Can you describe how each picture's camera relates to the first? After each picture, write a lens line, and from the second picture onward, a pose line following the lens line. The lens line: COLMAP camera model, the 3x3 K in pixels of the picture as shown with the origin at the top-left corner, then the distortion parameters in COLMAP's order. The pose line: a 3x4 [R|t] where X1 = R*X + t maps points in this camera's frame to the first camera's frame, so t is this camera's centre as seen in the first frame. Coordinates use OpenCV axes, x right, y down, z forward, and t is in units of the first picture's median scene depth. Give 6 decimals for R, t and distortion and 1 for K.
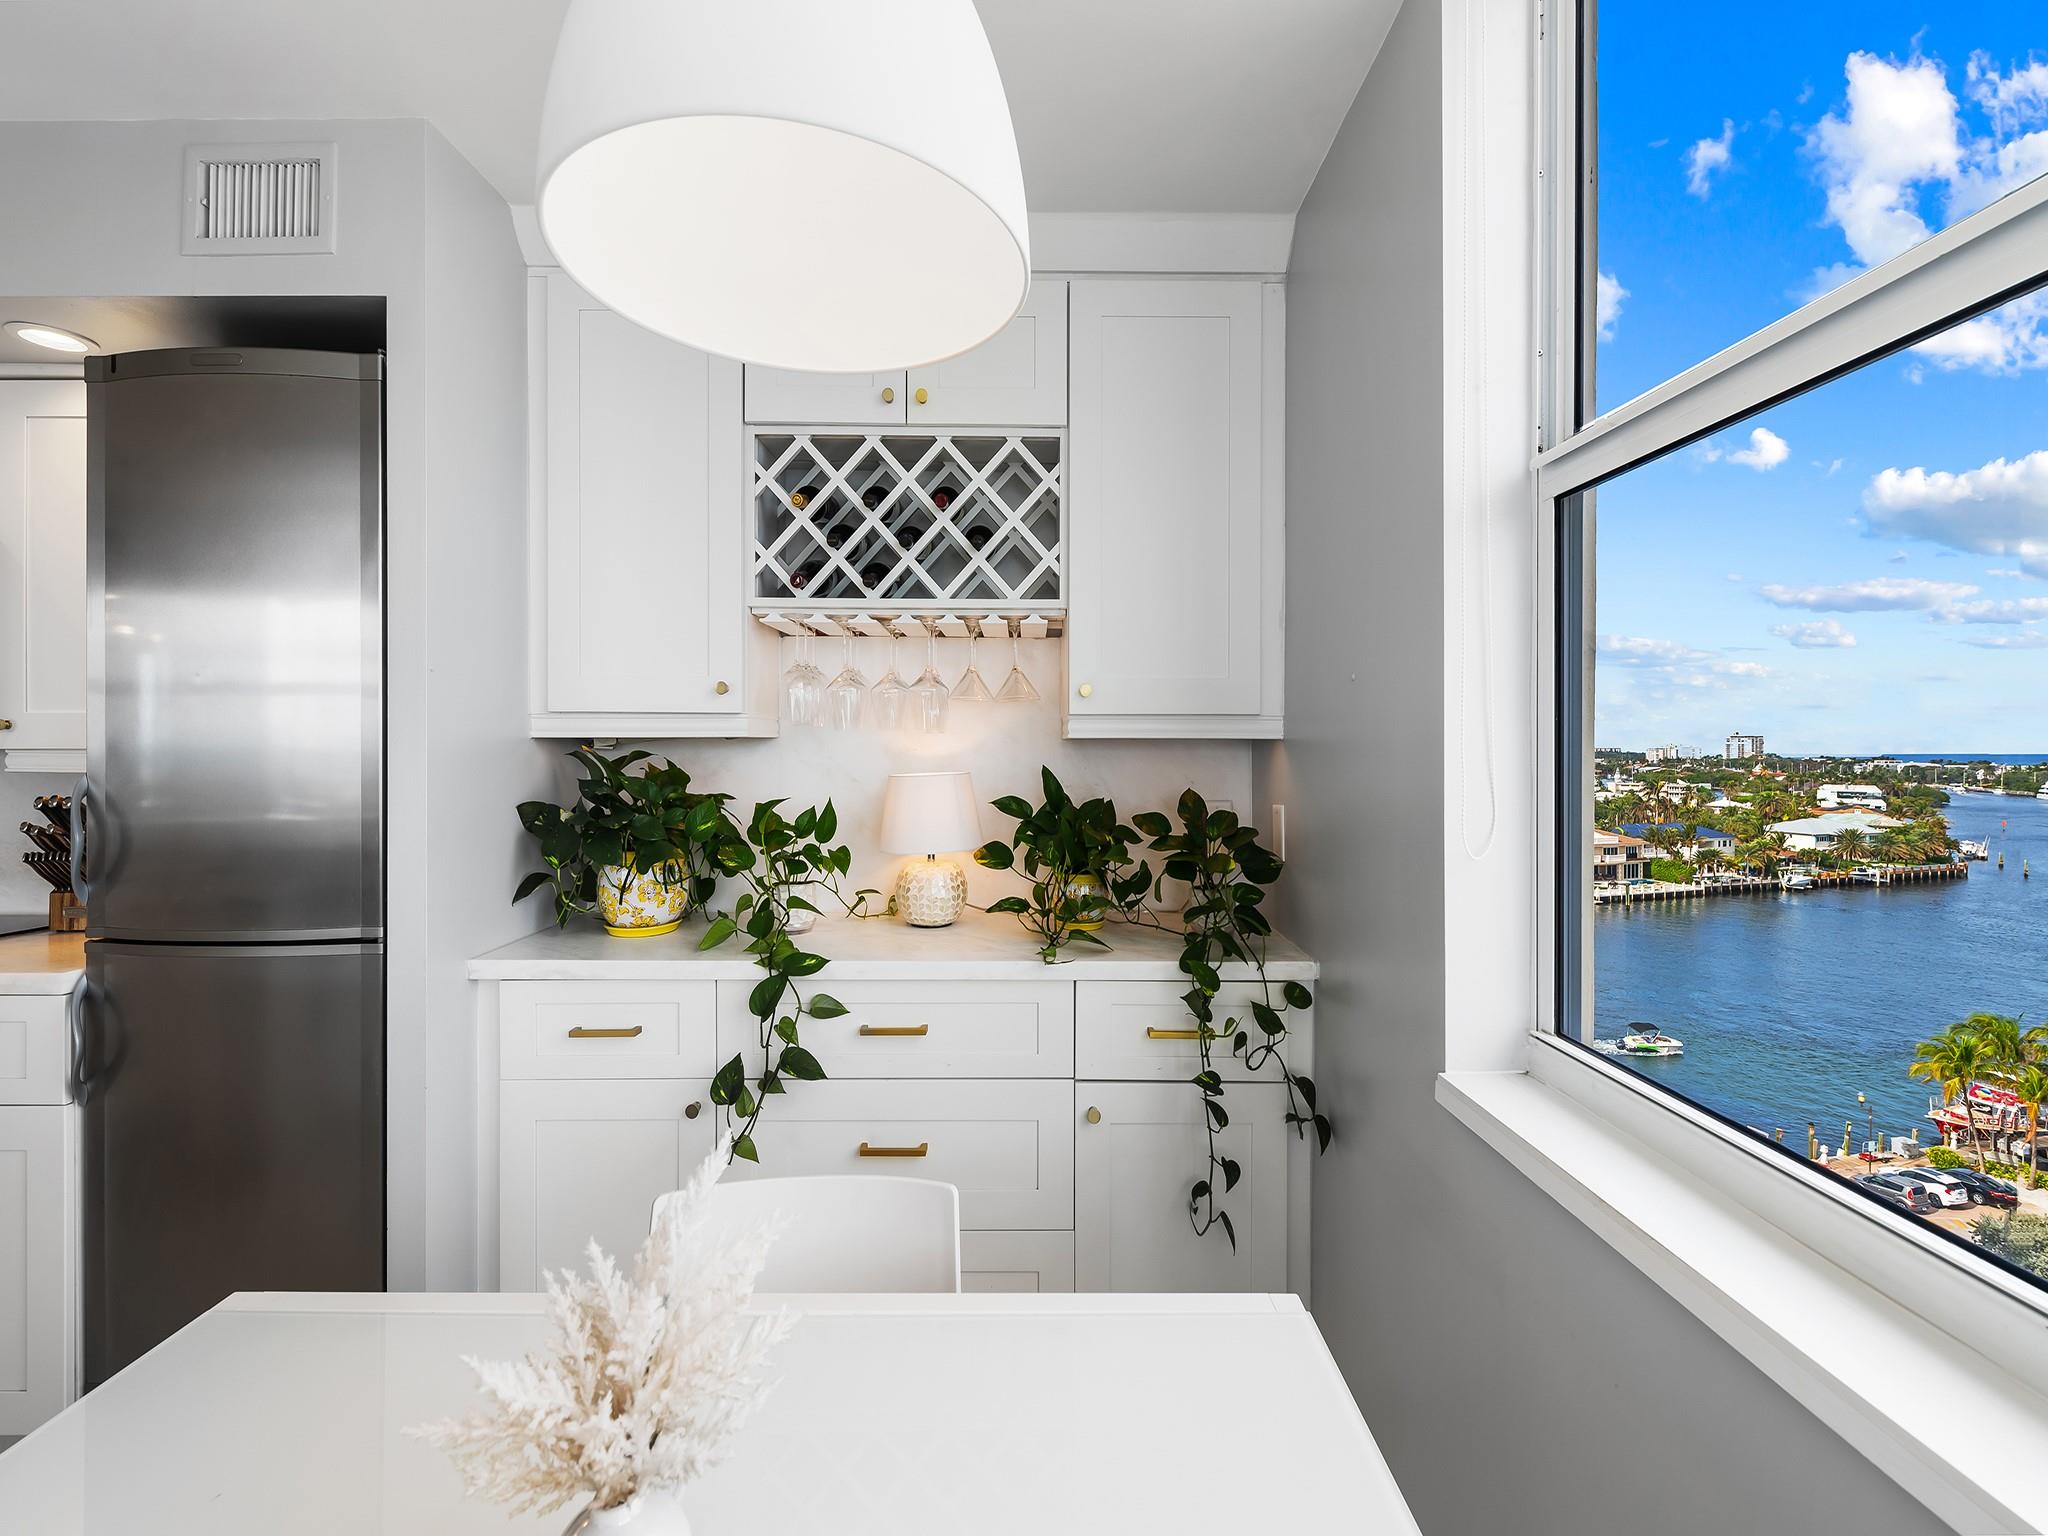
lens RADIAL K [[874.5, 0, 1008.4], [0, 874.5, 733.4], [0, 0, 1]] dist [-0.007957, -0.000265]
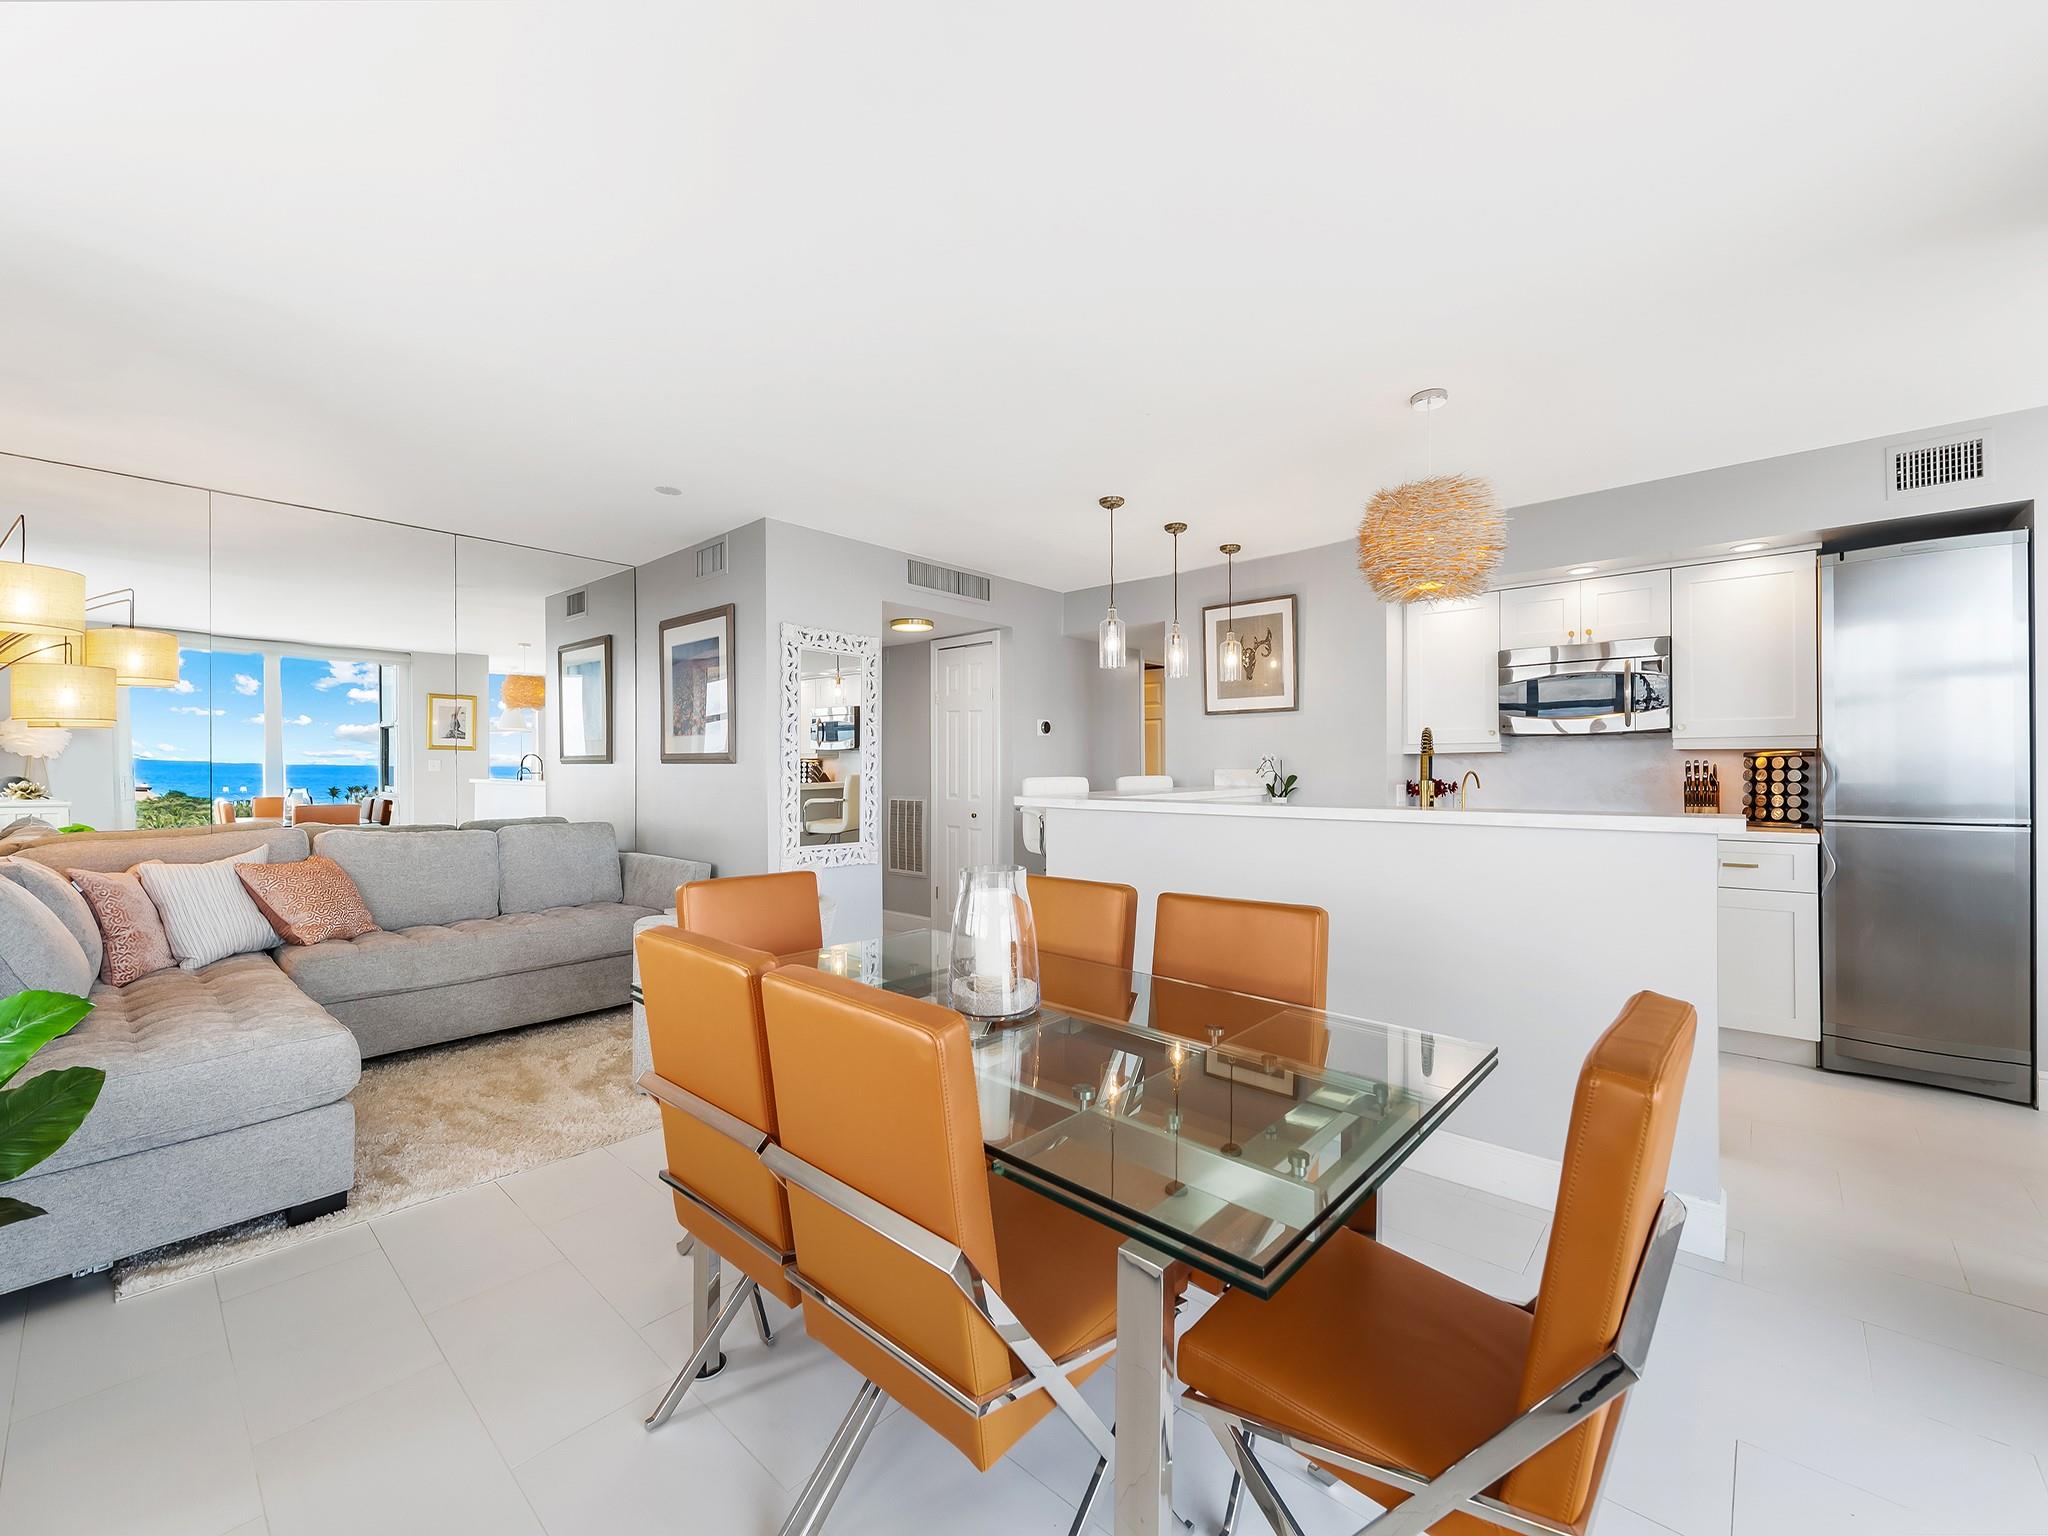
lens RADIAL K [[847.4, 0, 1041.4], [0, 847.4, 773.1], [0, 0, 1]] dist [-0.001080, -0.003173]
pose [[0.729888, 0.006032, -0.683540, -1.022417], [0.005576, 0.999875, 0.014778, 0.073057], [0.683544, -0.014598, 0.729763, -1.878685]]
